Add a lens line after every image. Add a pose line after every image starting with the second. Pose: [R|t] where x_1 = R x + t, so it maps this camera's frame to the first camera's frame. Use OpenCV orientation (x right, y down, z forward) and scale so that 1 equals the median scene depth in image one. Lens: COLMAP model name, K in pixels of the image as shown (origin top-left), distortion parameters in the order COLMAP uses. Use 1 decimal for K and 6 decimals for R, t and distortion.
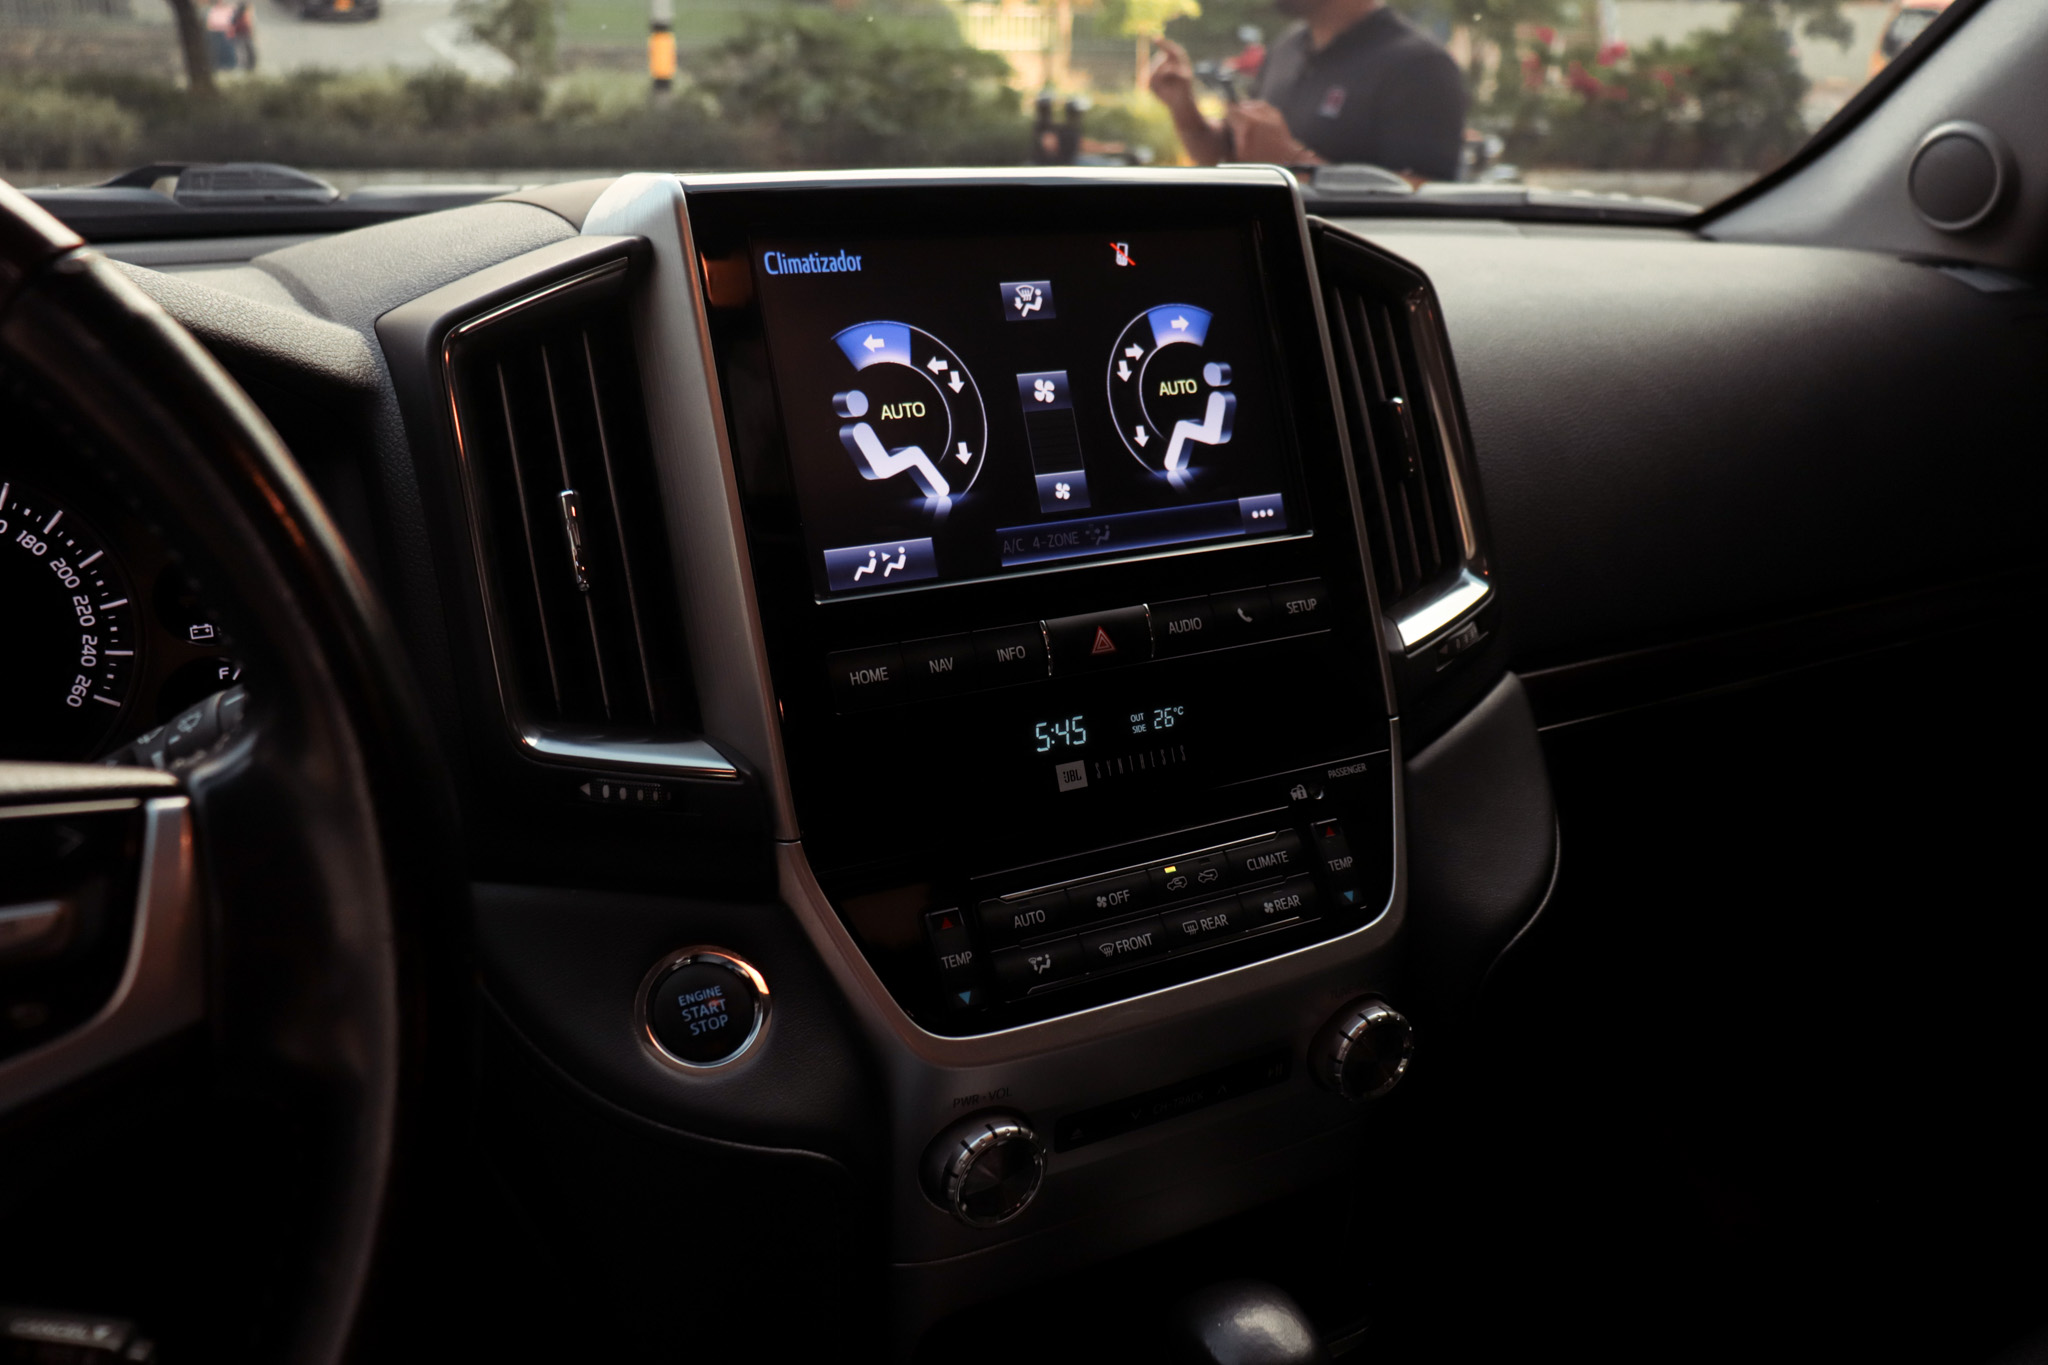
lens RADIAL K [[1704.2, 0, 1024.0], [0, 1704.2, 682.5], [0, 0, 1]] dist [0.003022, 0.001088]
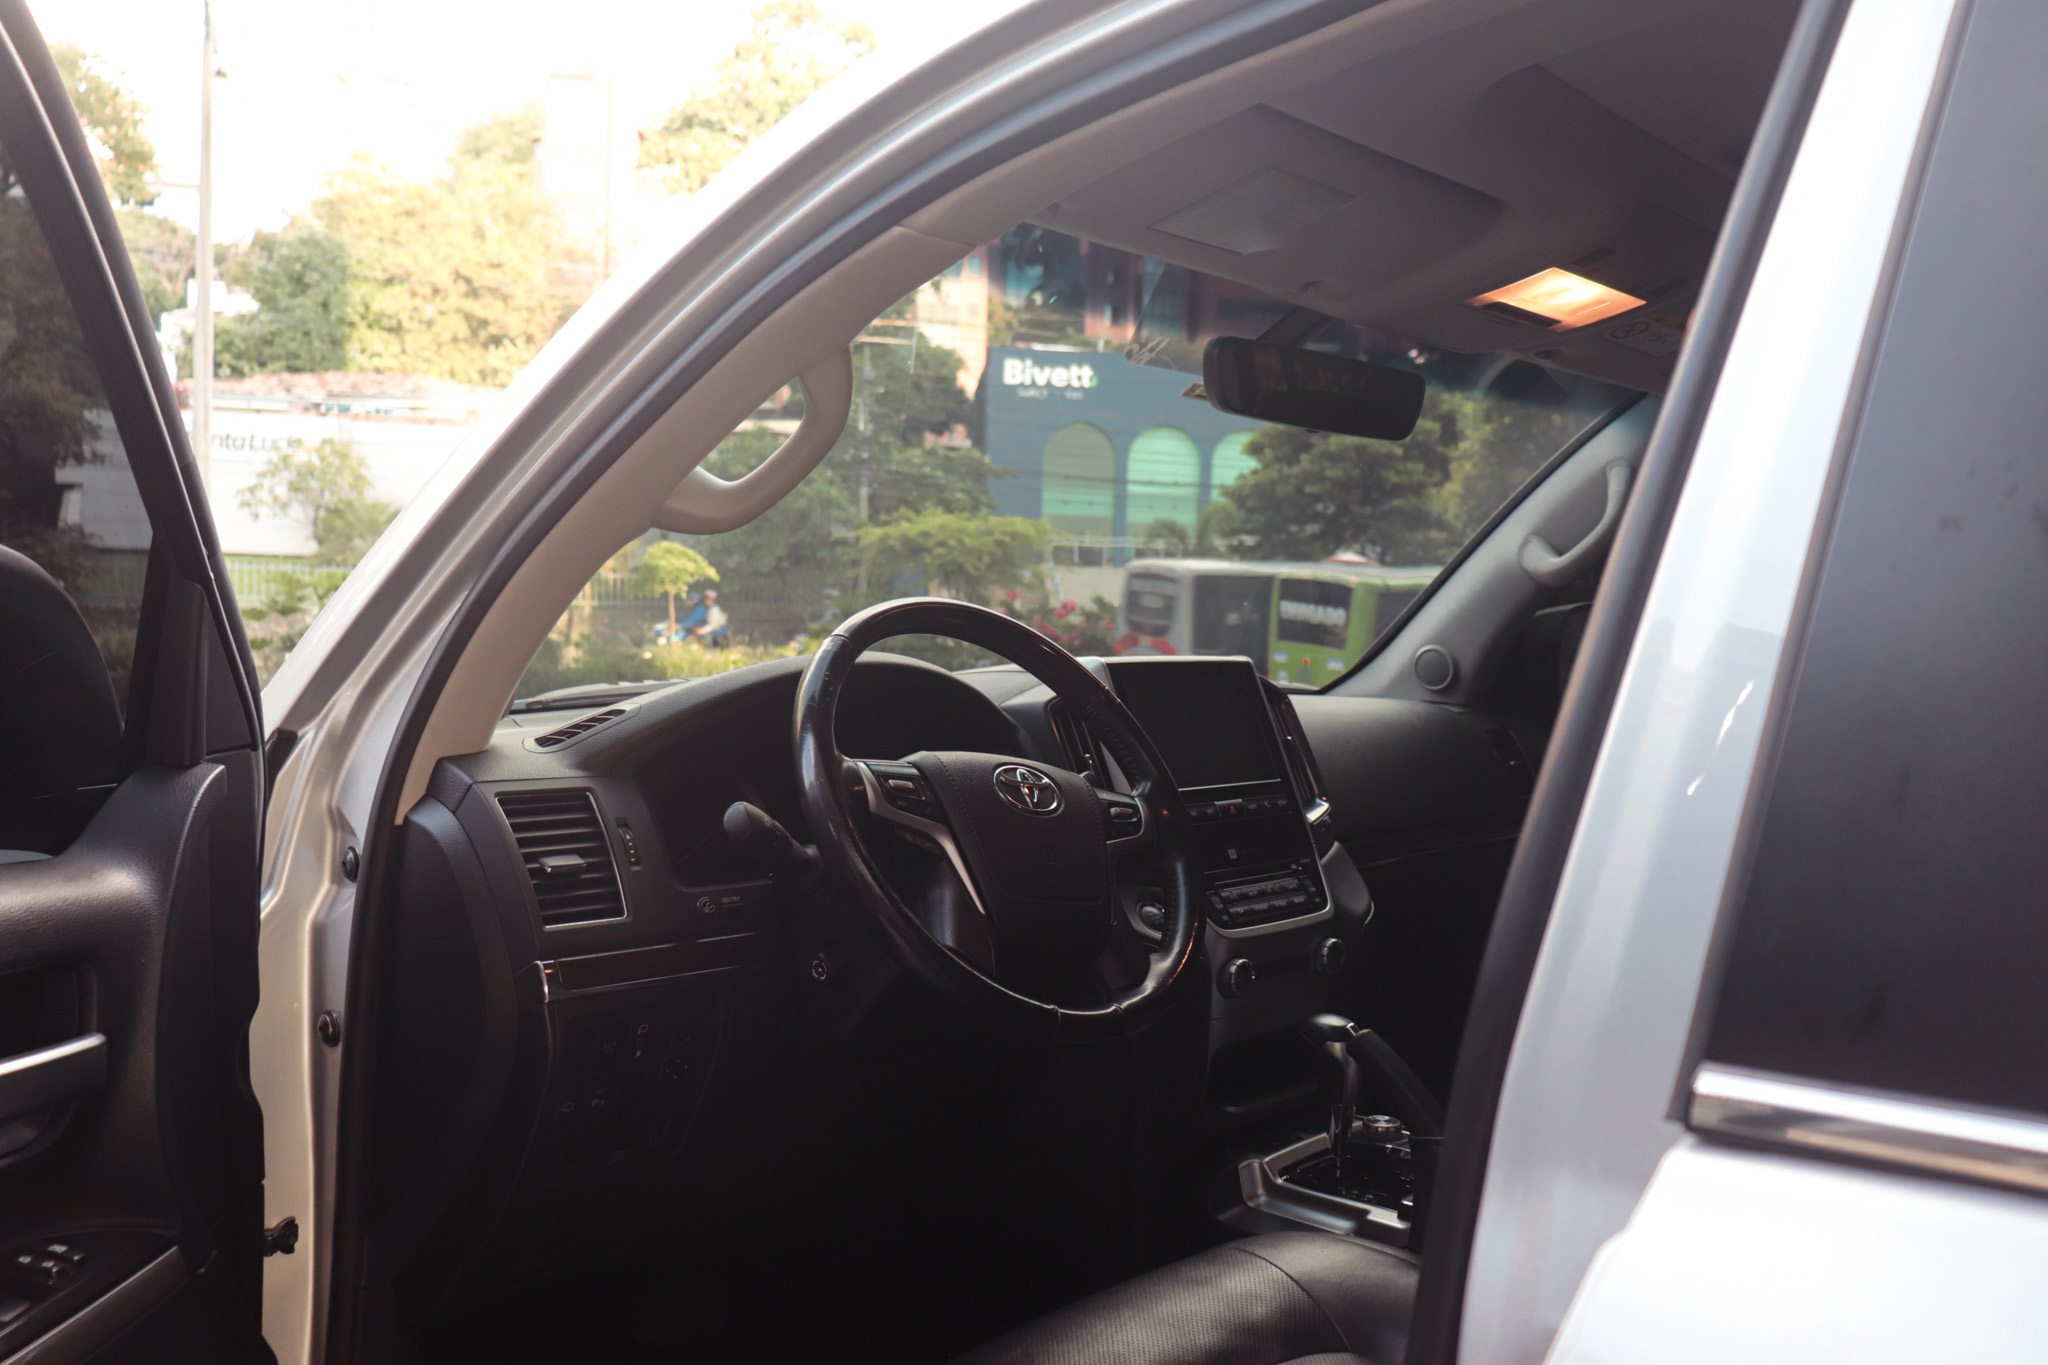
lens RADIAL K [[1704.2, 0, 1024.0], [0, 1704.2, 682.5], [0, 0, 1]] dist [0.003022, 0.001088]
pose [[0.952382, -0.009729, 0.304751, -1.051834], [0.101982, 0.952091, -0.288310, 0.510721], [-0.287346, 0.305661, 0.907747, -1.426706]]
